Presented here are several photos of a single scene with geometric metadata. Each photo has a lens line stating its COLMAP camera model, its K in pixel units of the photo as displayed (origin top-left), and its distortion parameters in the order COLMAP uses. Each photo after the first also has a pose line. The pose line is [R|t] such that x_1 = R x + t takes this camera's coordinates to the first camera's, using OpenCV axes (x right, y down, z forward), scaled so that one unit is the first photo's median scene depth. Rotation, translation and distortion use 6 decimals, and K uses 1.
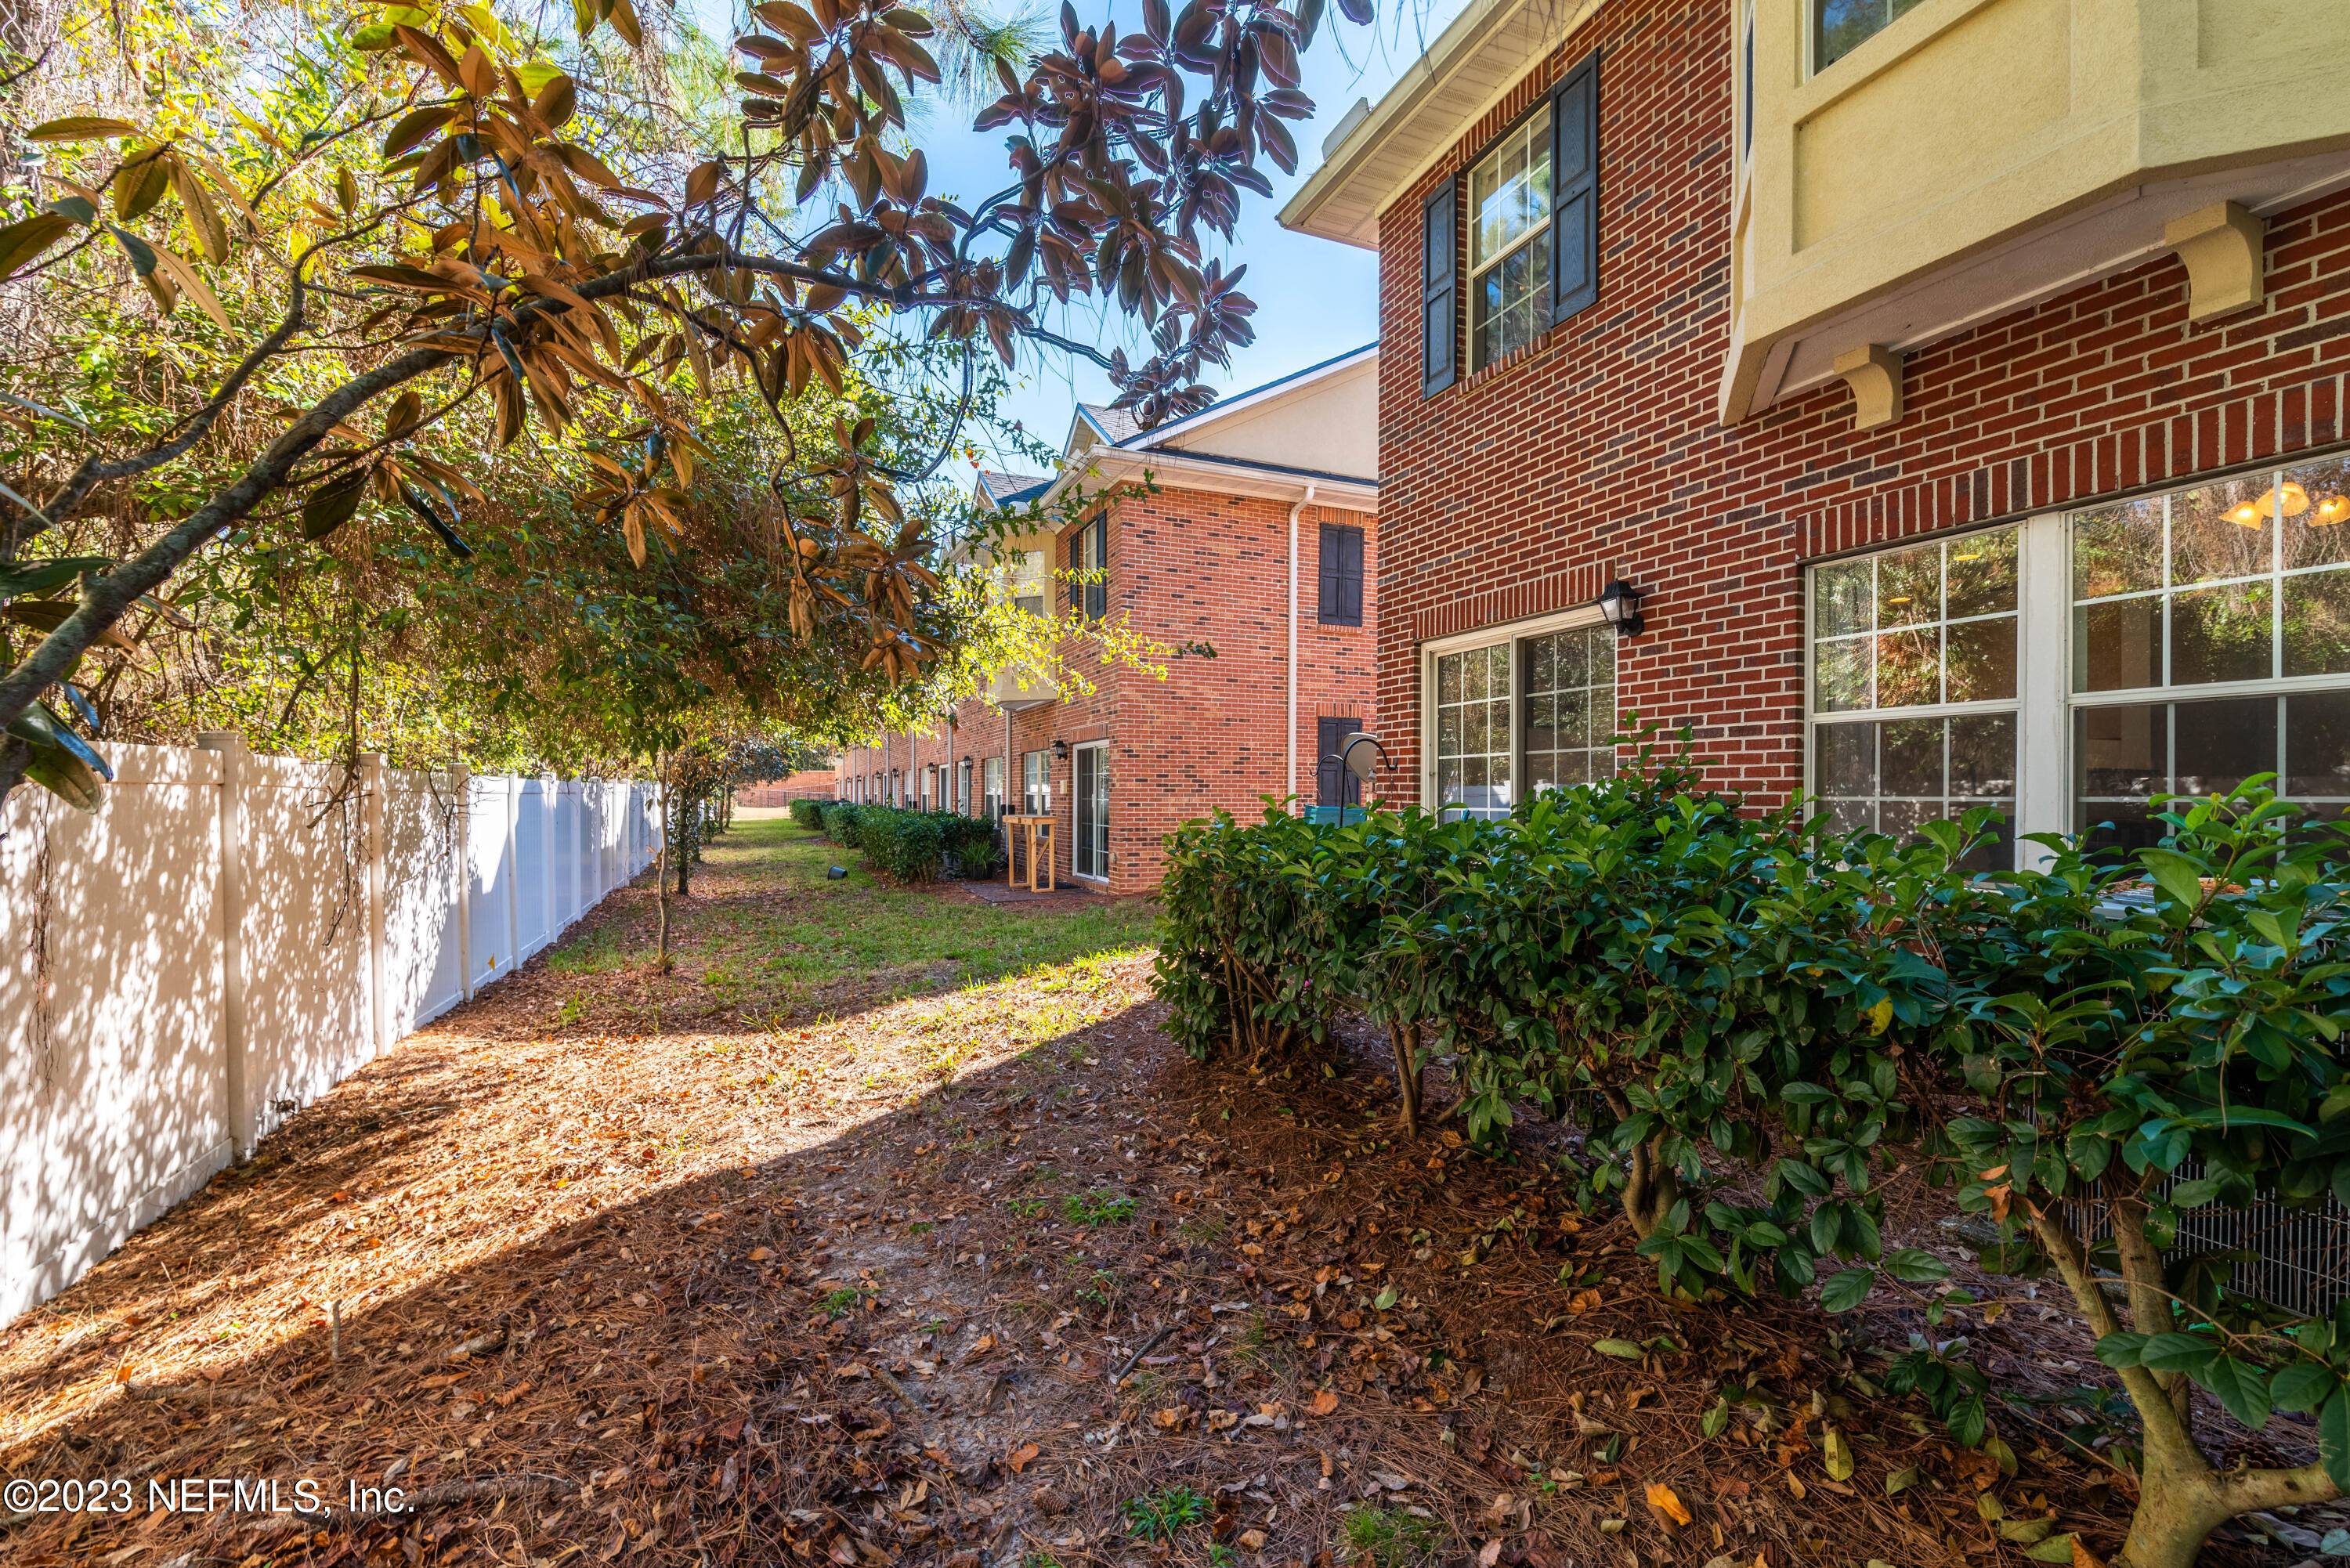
lens RADIAL K [[1010.2, 0, 1174.5], [0, 1010.2, 794.1], [0, 0, 1]] dist [0.003676, 0.000792]
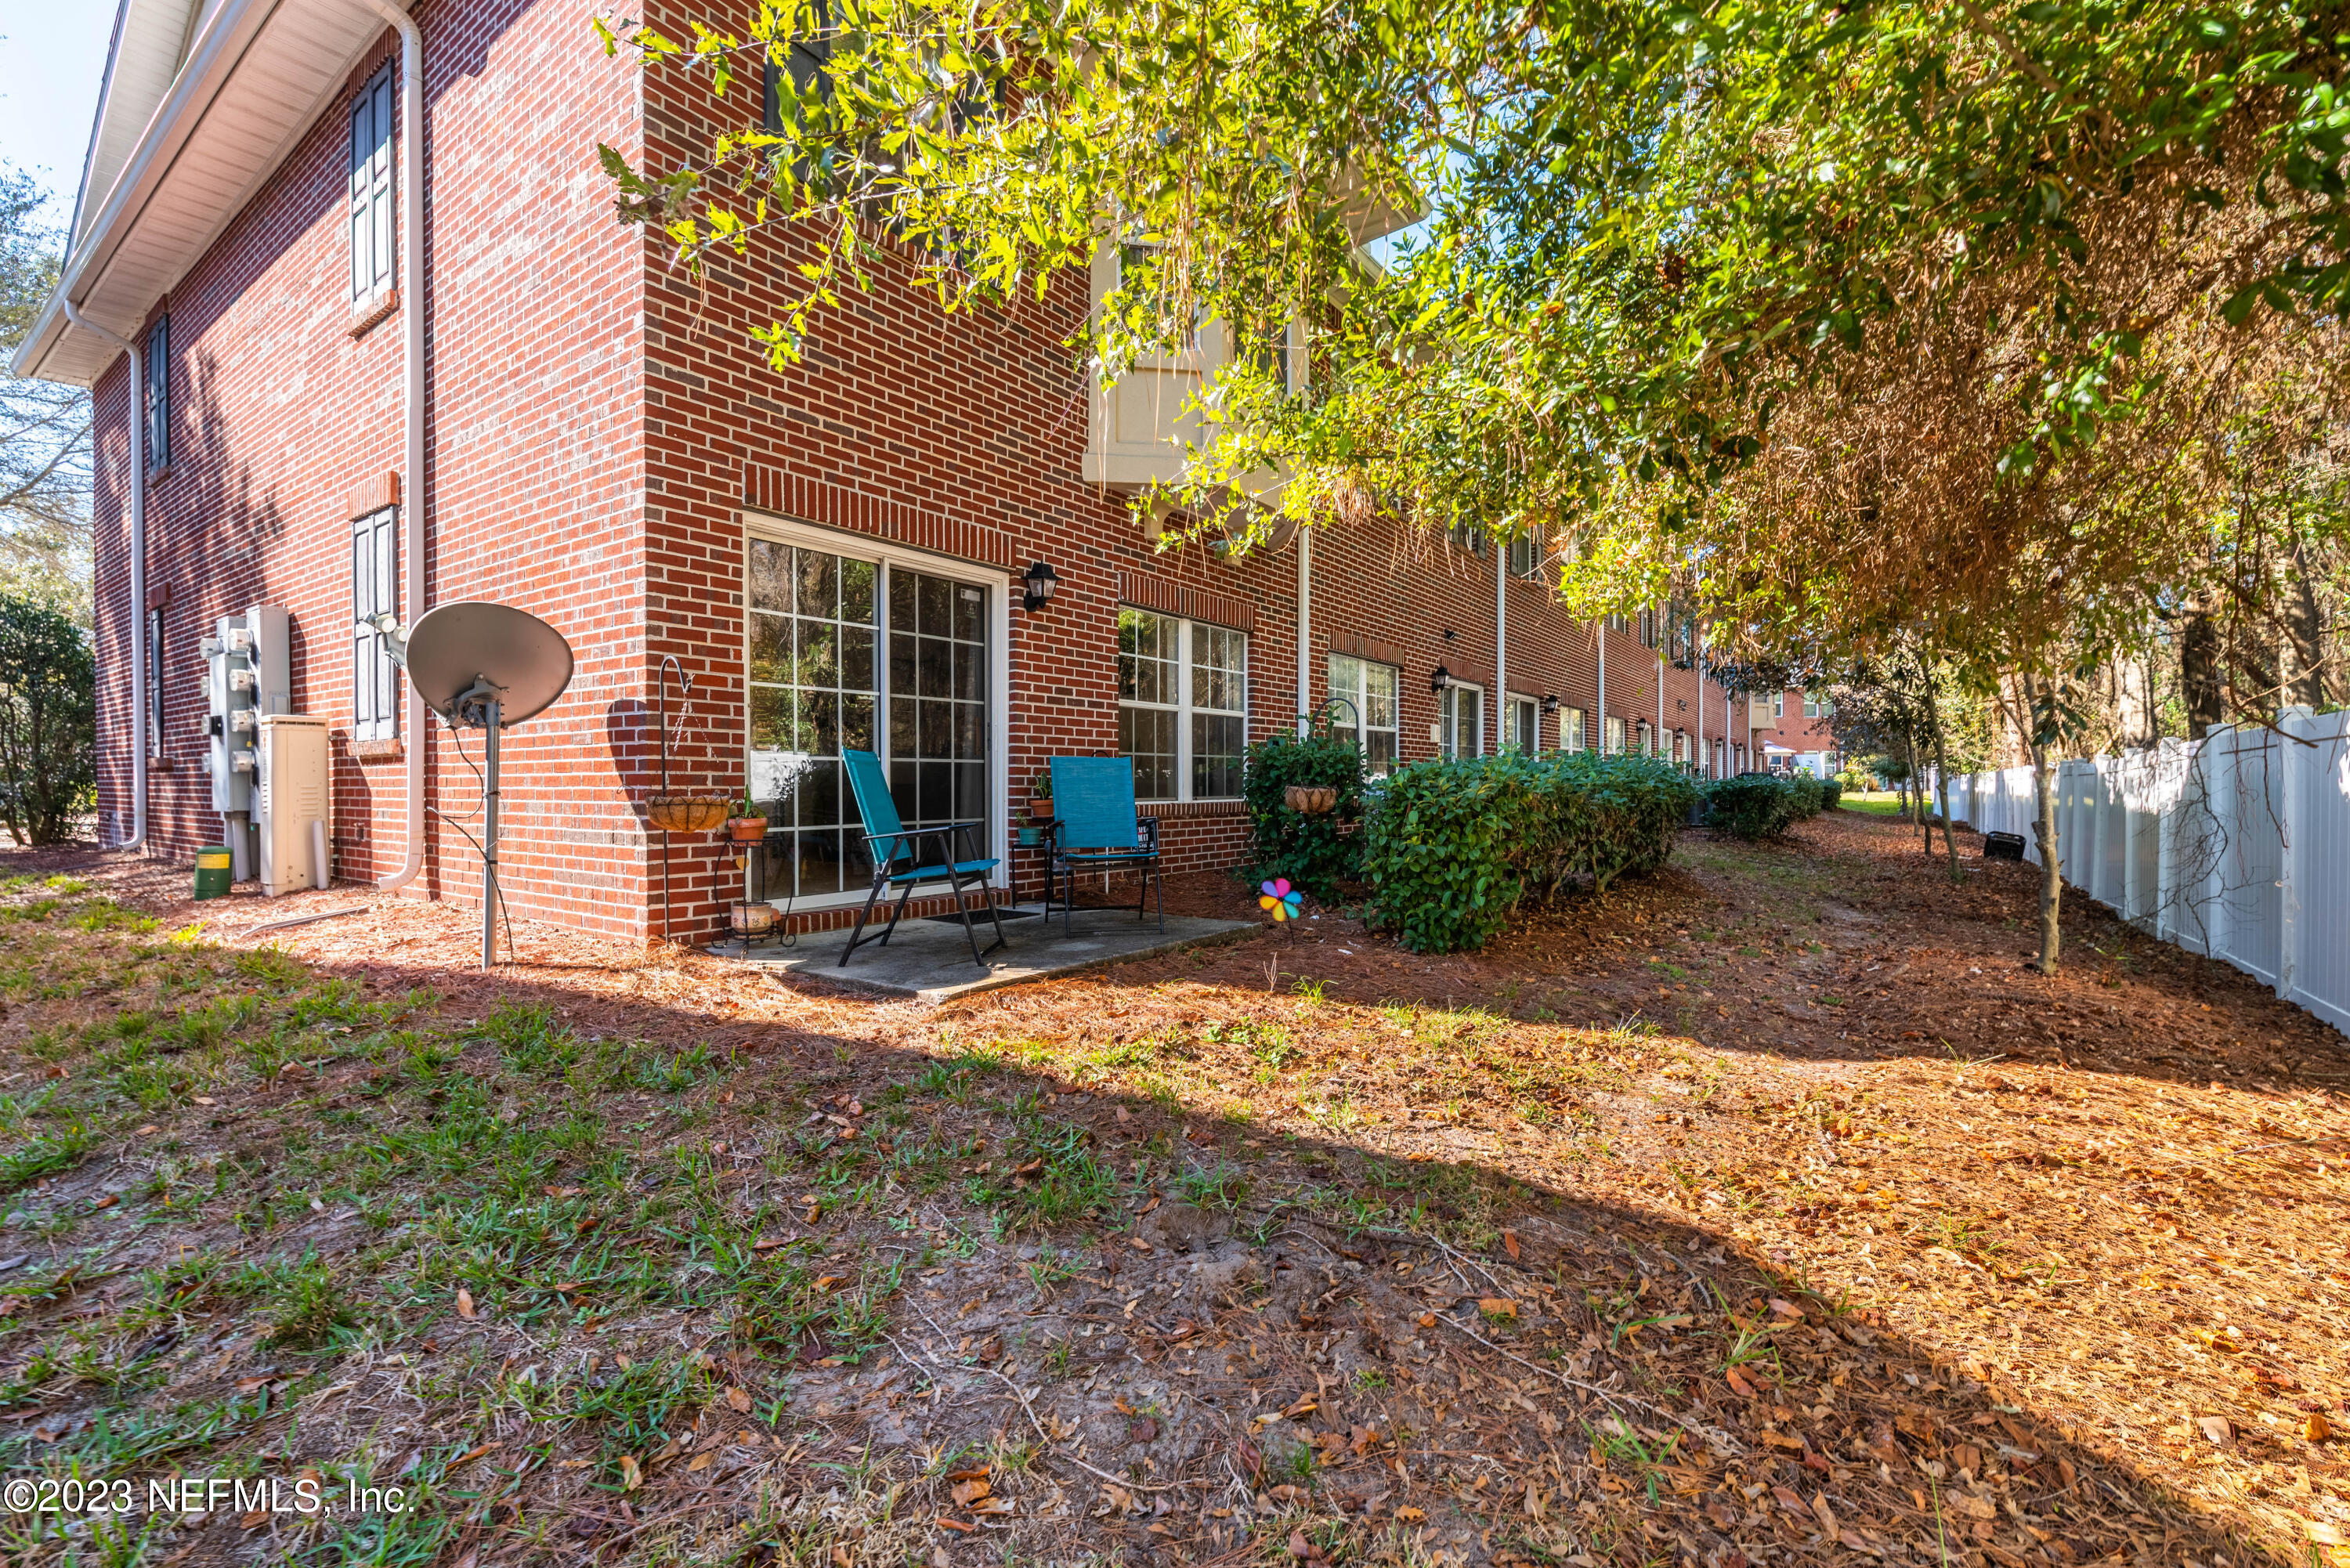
lens RADIAL K [[1010.2, 0, 1176.1], [0, 1010.2, 786.5], [0, 0, 1]] dist [0.003676, 0.000792]
pose [[-0.525424, -0.004735, 0.850828, -0.505035], [-0.000595, 0.999986, 0.005198, 0.032328], [-0.850841, 0.002225, -0.525419, 1.173674]]
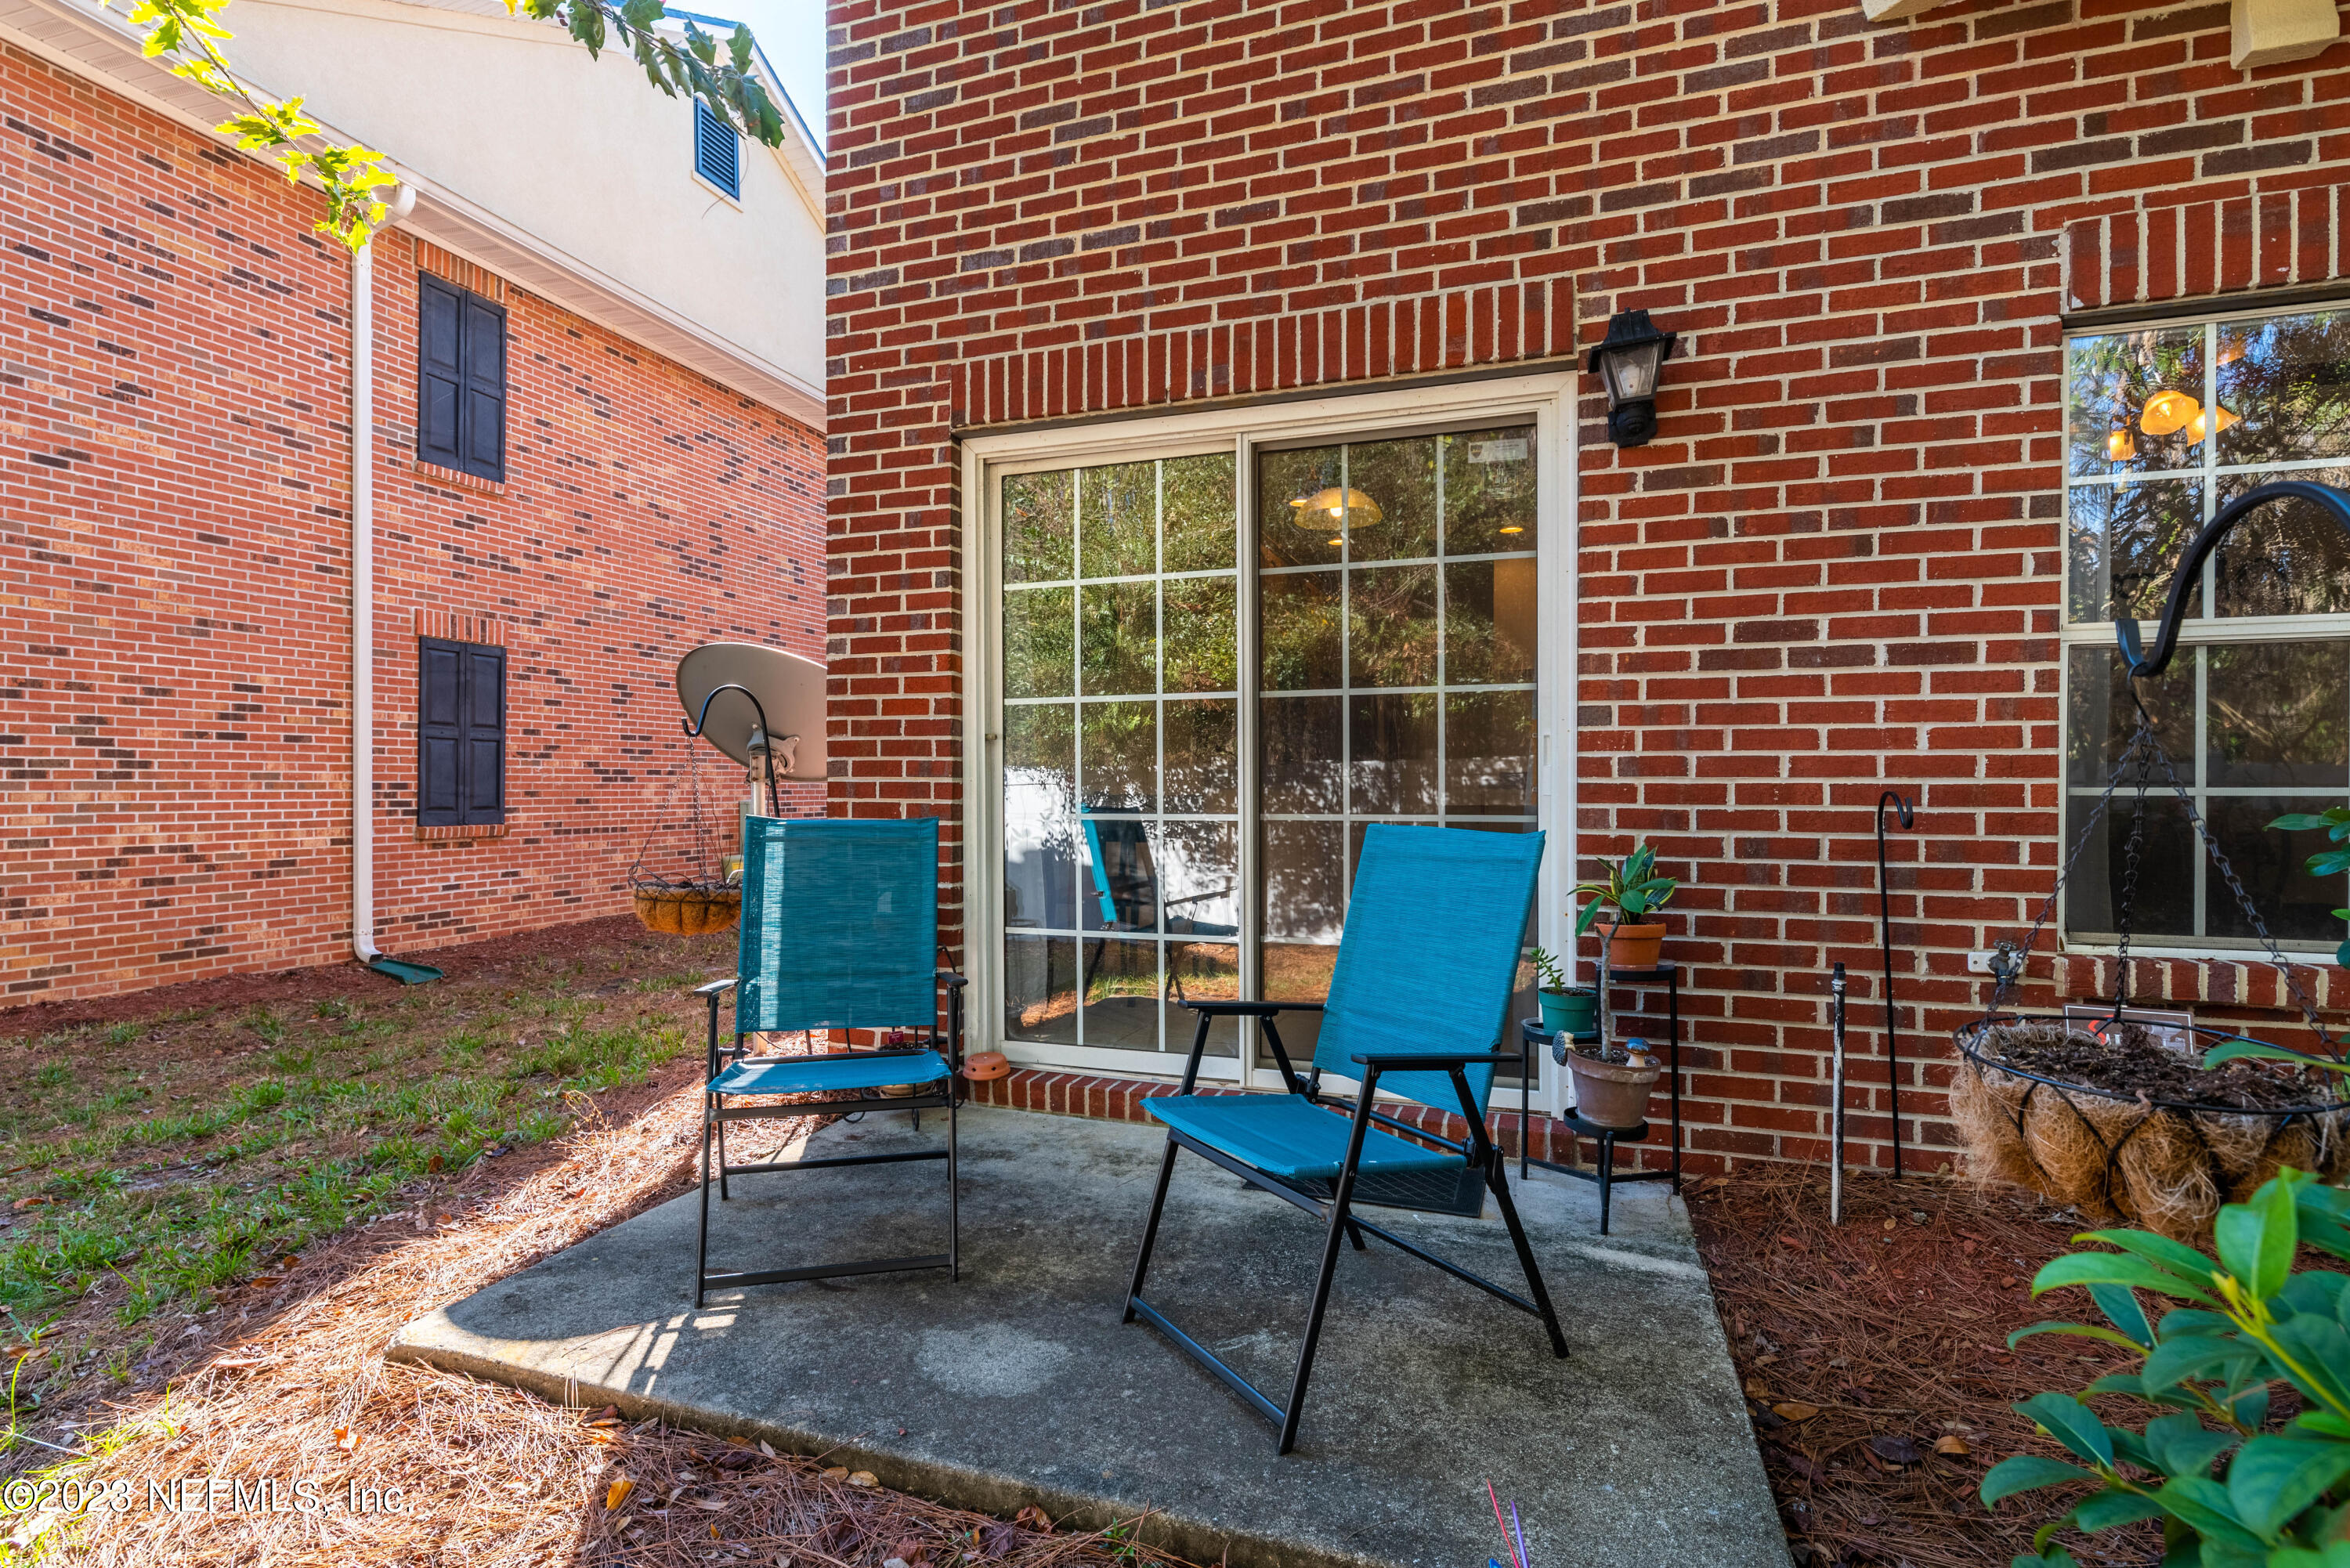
lens RADIAL K [[1125.8, 0, 1173.8], [0, 1125.8, 788.1], [0, 0, 1]] dist [-0.001416, 0.000154]
pose [[0.672007, -0.008211, 0.740499, -0.059891], [0.002540, 0.999958, 0.008783, -0.002079], [-0.740540, -0.004022, 0.672000, 0.642149]]
